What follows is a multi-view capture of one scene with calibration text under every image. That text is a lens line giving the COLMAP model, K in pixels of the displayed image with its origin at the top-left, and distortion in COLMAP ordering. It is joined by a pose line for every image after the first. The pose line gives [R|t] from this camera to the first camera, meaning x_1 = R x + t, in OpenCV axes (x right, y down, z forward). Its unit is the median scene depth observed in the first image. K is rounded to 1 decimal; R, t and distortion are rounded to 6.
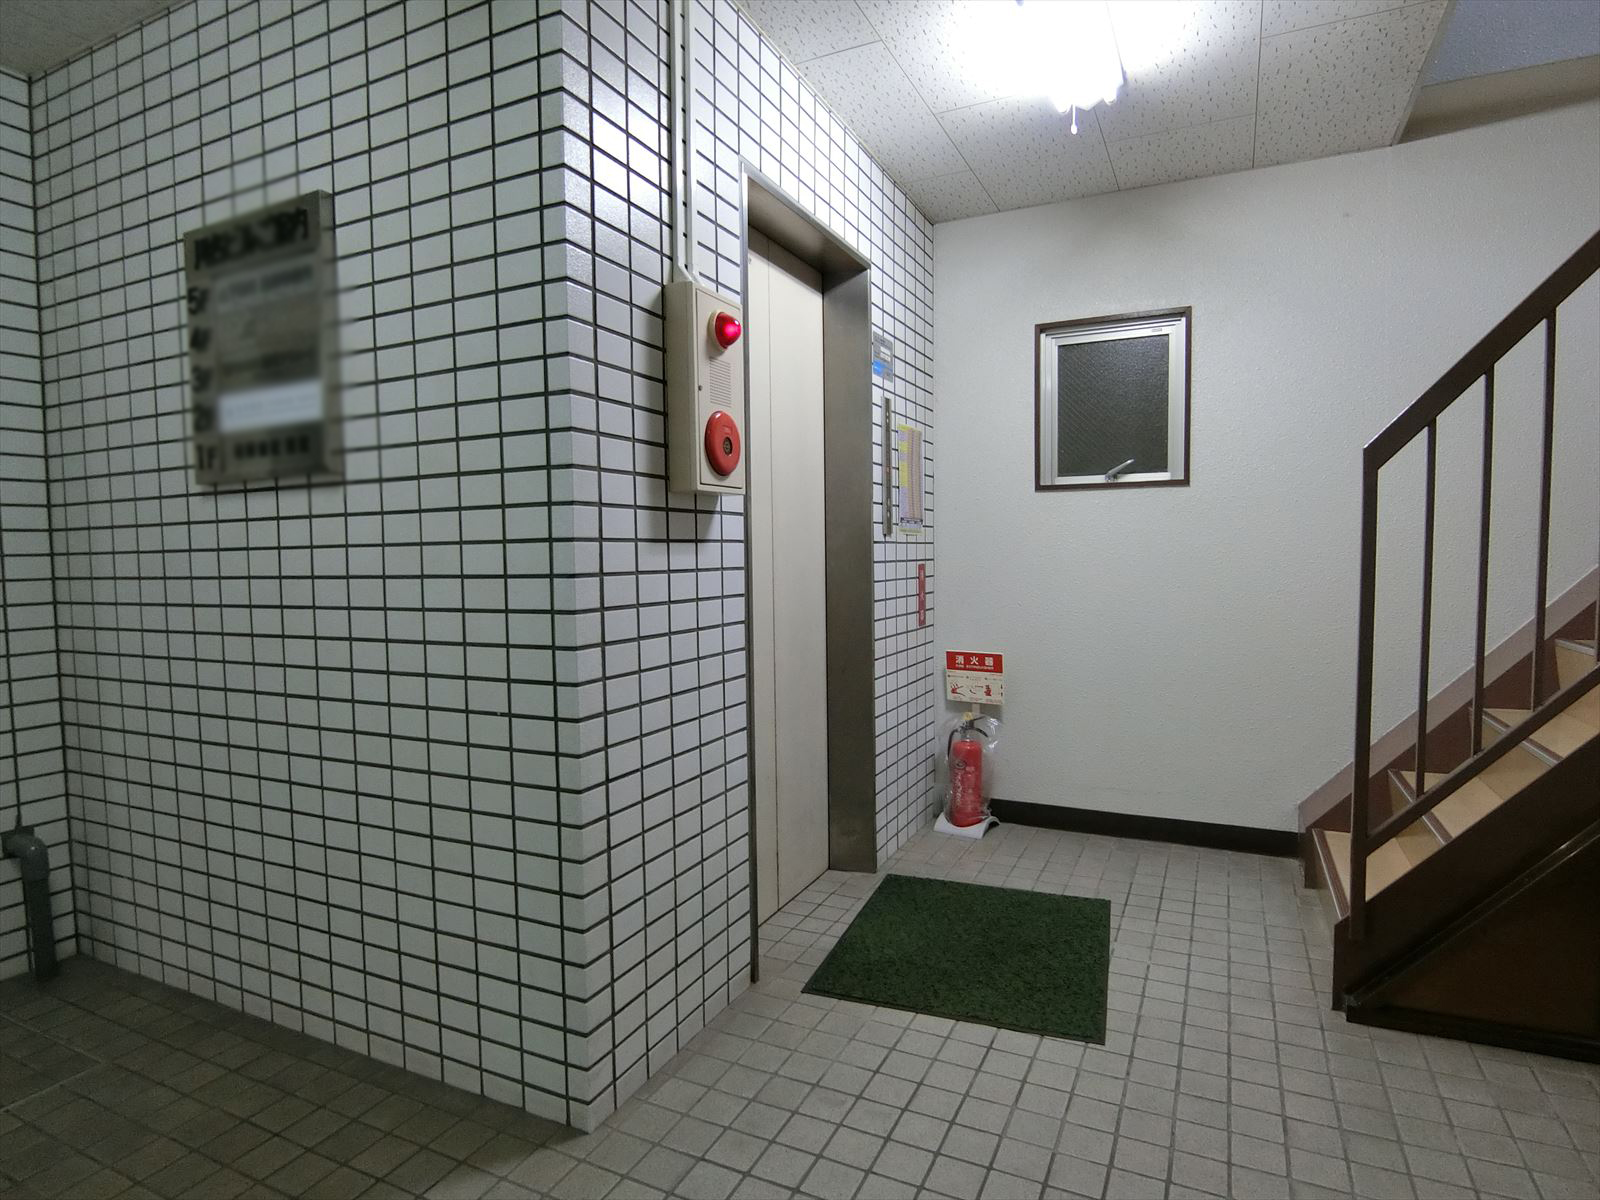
lens RADIAL K [[892.1, 0, 803.0], [0, 892.1, 593.2], [0, 0, 1]] dist [-0.024535, -0.002283]
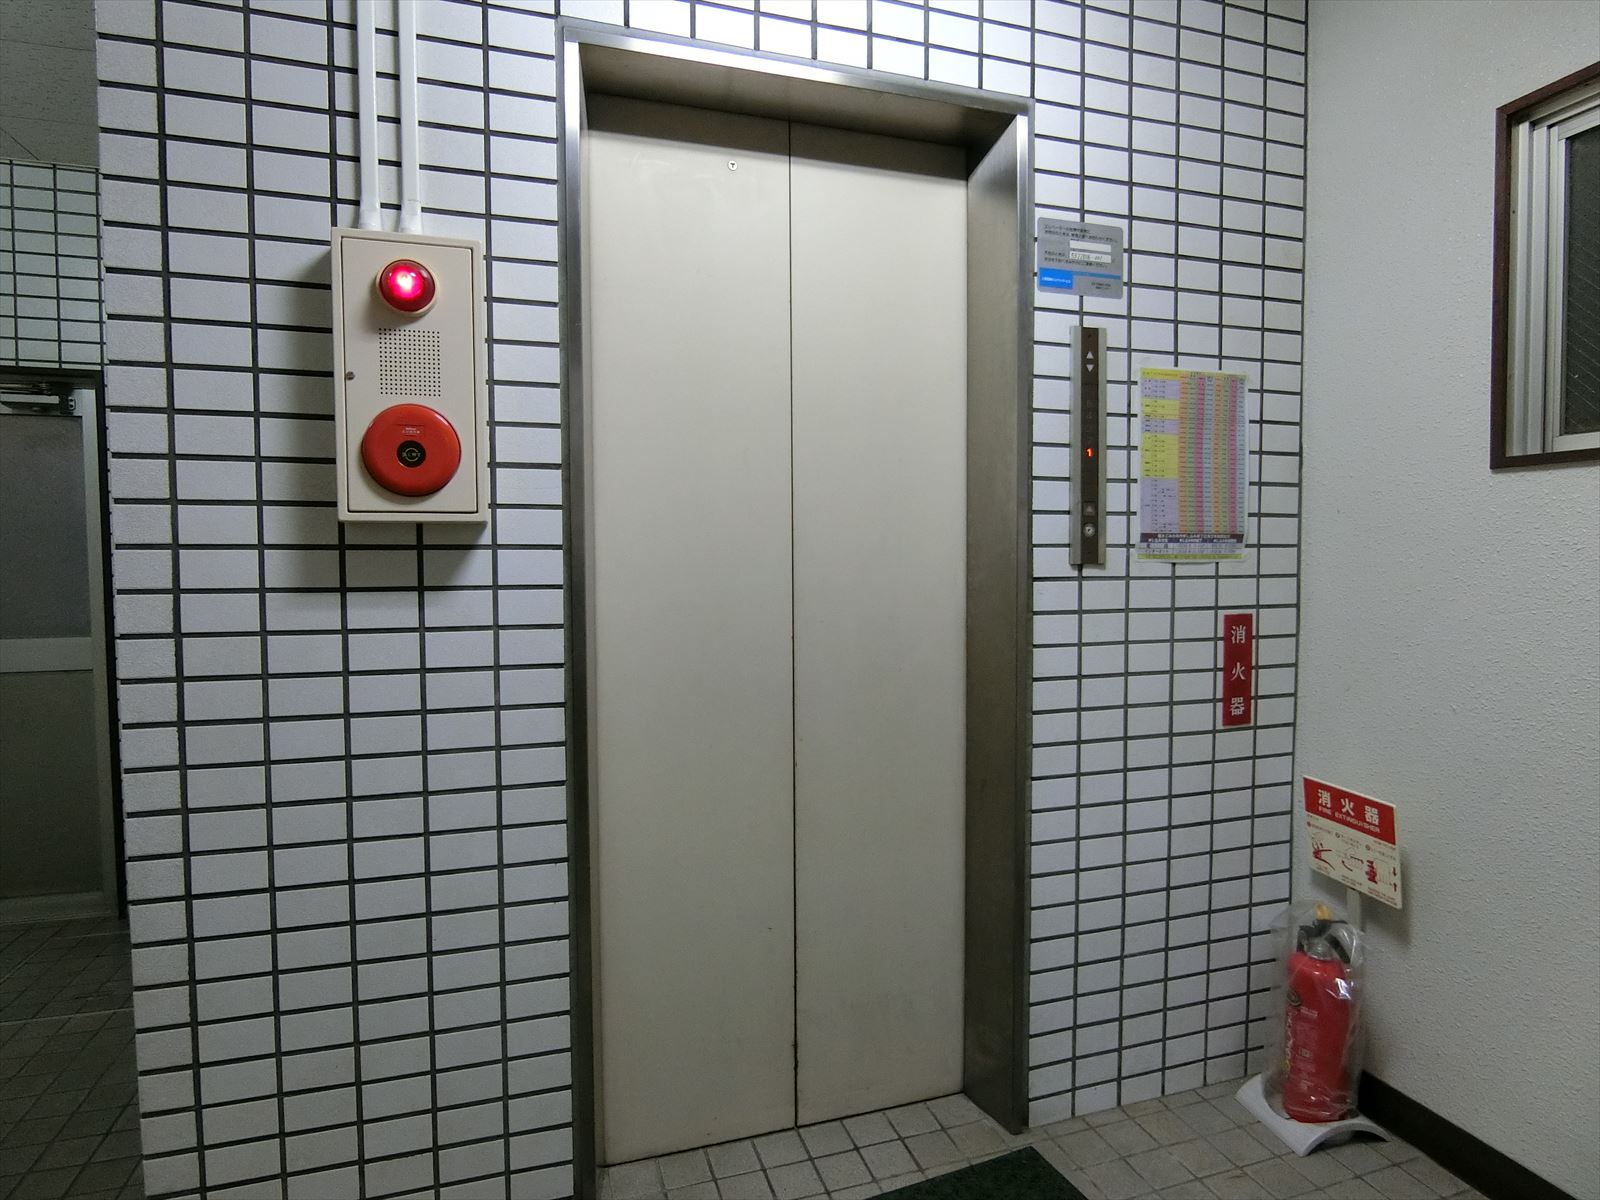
lens RADIAL K [[892.1, 0, 799.5], [0, 892.1, 594.4], [0, 0, 1]] dist [-0.024535, -0.002283]
pose [[0.679898, 0.036579, -0.732393, 0.406202], [-0.036774, 0.999199, 0.015766, -0.050903], [0.732384, 0.016214, 0.680699, 0.493424]]
